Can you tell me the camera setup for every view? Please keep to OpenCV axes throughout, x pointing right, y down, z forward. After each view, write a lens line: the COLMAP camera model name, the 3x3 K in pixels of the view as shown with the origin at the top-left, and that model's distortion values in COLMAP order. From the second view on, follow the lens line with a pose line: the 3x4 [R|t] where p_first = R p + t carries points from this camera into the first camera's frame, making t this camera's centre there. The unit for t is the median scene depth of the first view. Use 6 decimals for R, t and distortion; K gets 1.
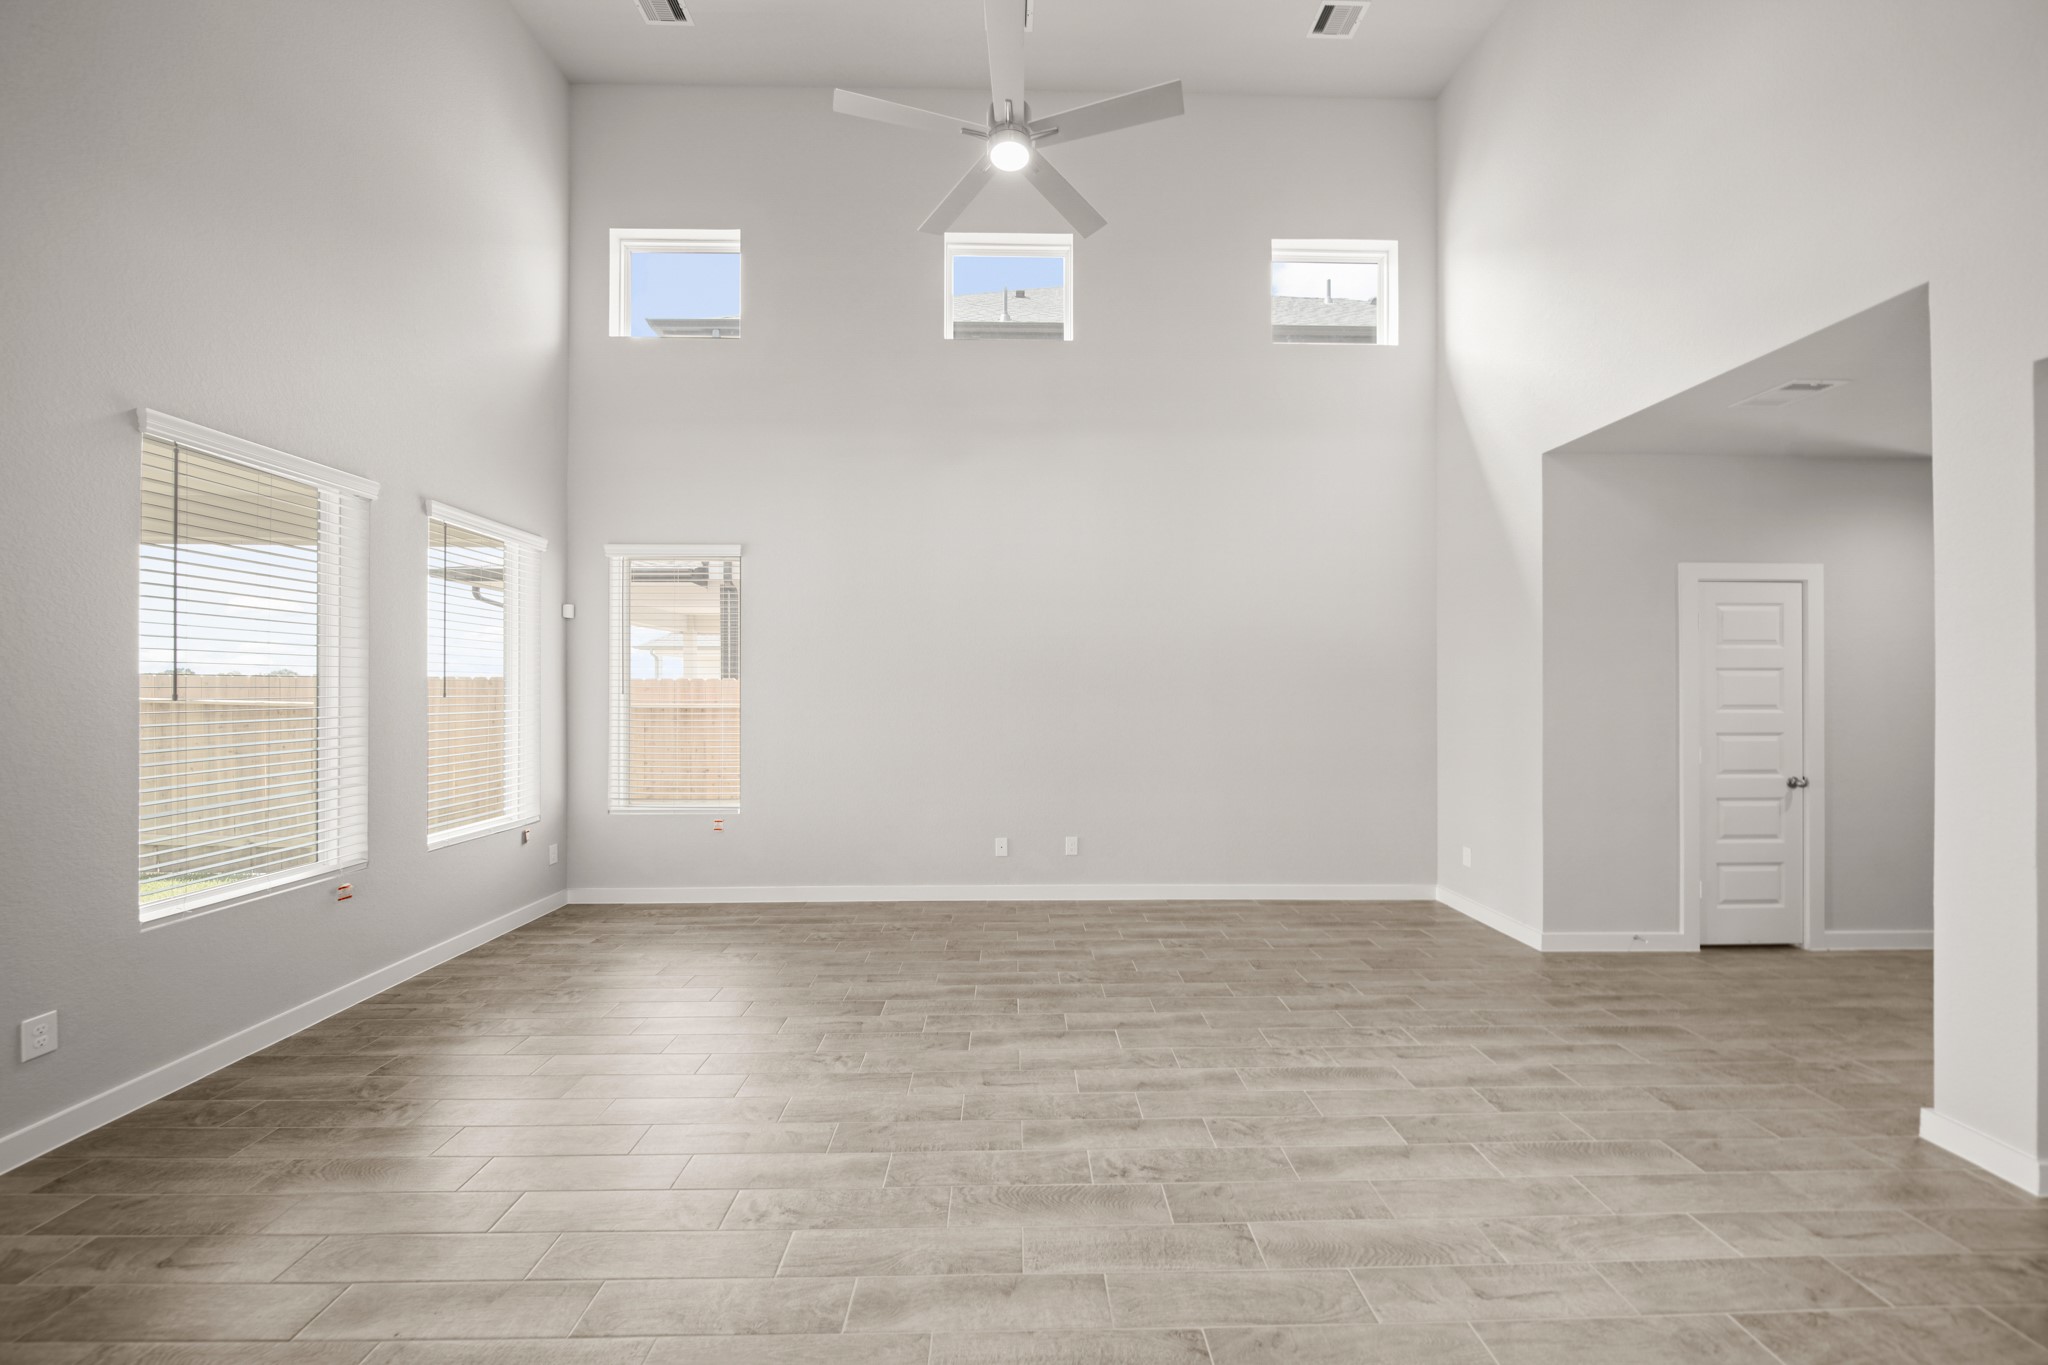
lens RADIAL K [[720.2, 0, 1026.6], [0, 720.2, 685.9], [0, 0, 1]] dist [-0.000602, -0.000053]
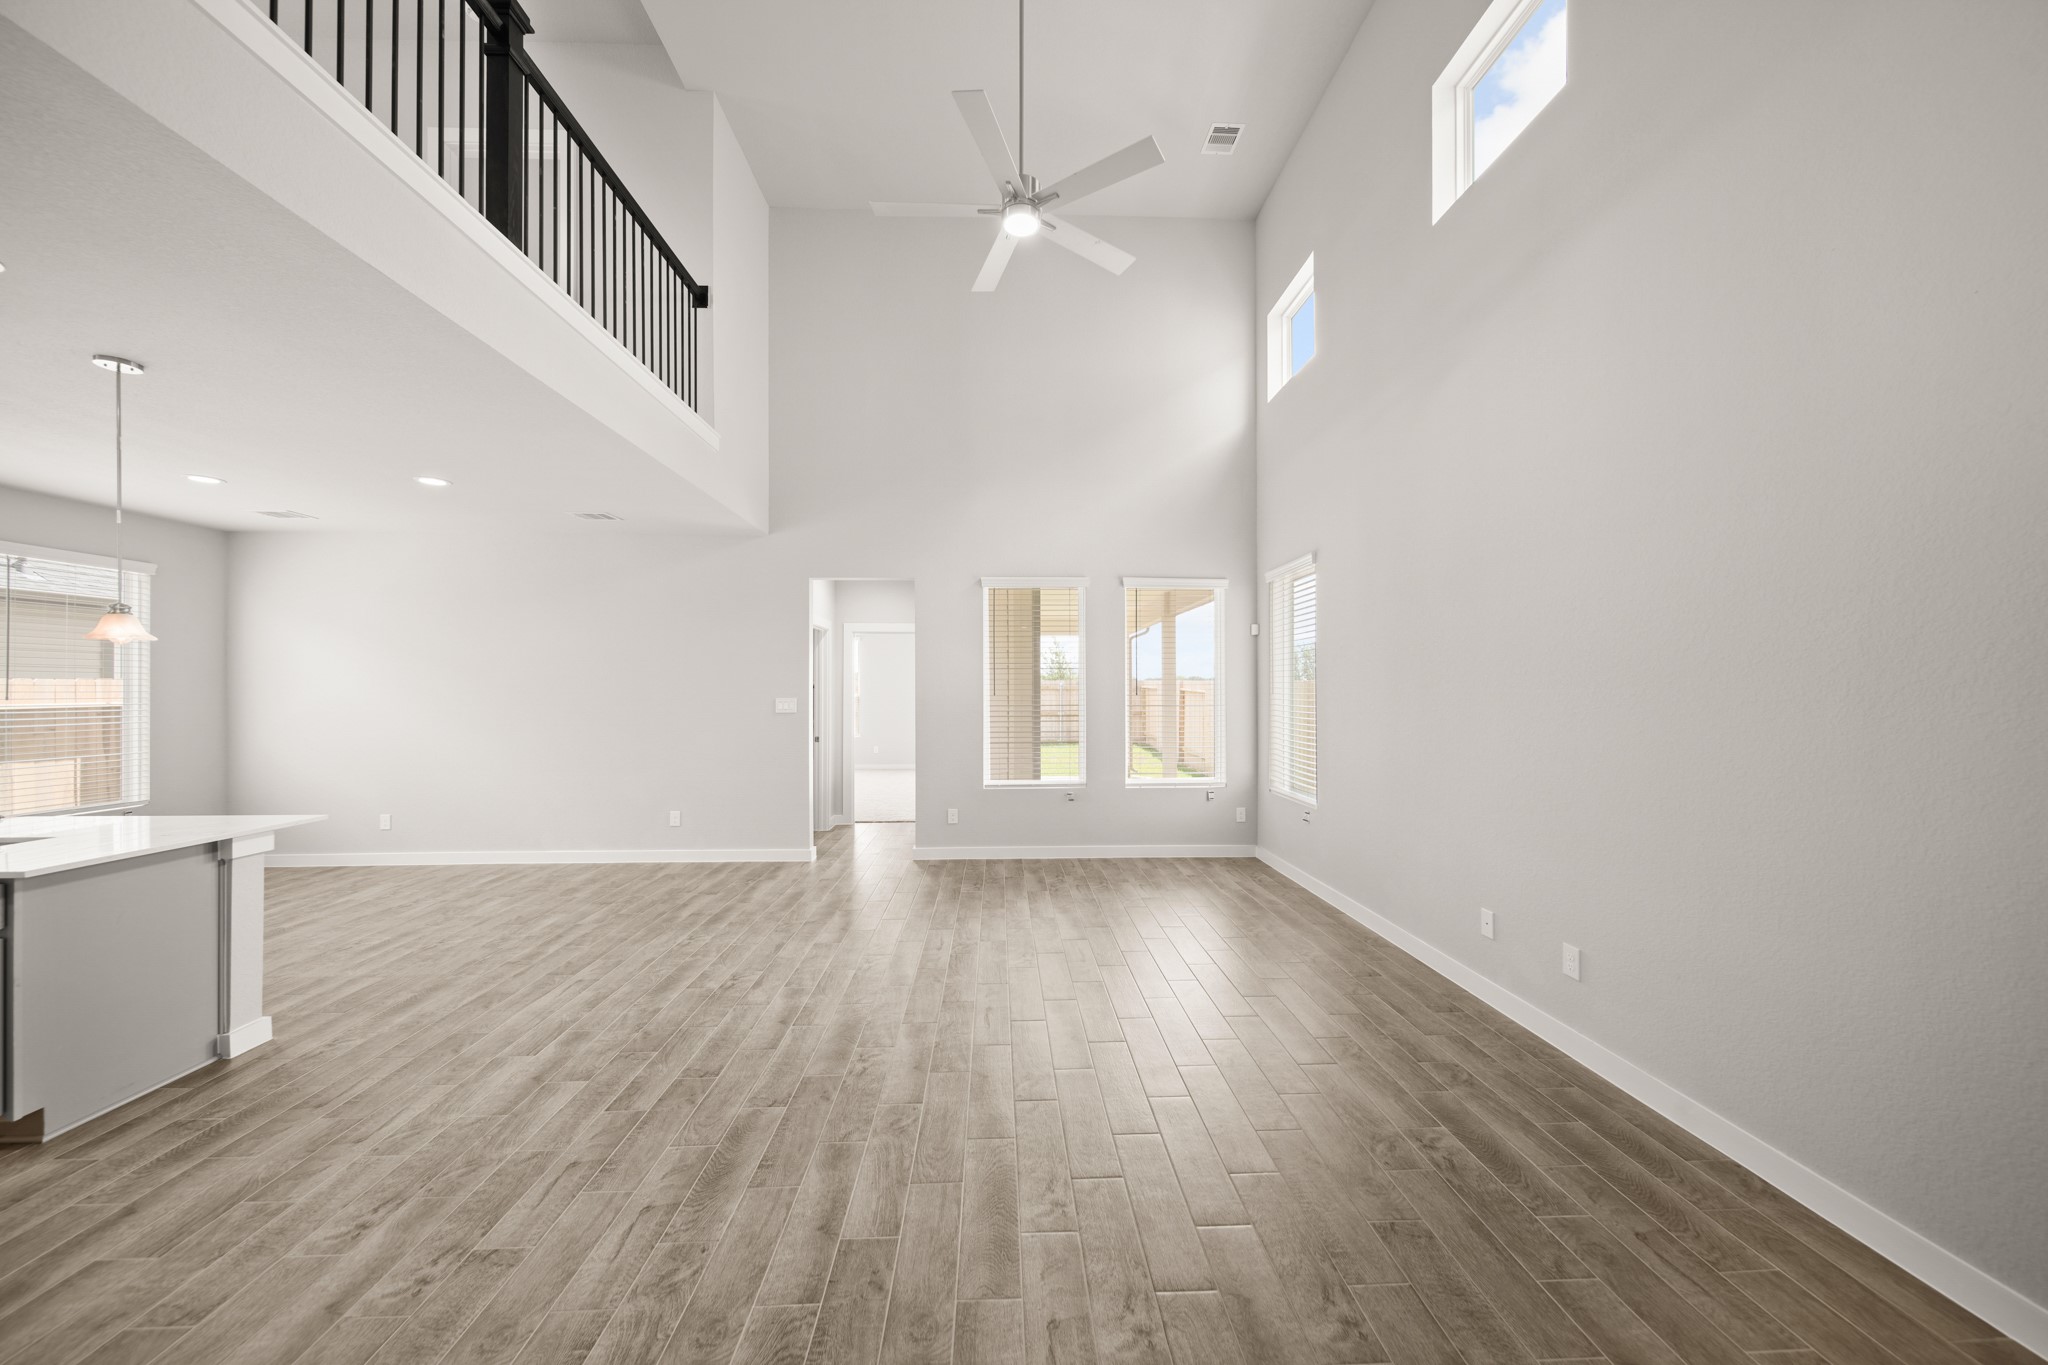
lens RADIAL K [[720.2, 0, 1027.1], [0, 720.2, 689.4], [0, 0, 1]] dist [-0.000602, -0.000053]
pose [[0.015698, -0.003150, -0.999872, 1.472439], [0.007326, 0.999969, -0.003036, 0.009117], [0.999850, -0.007278, 0.015721, 1.303371]]
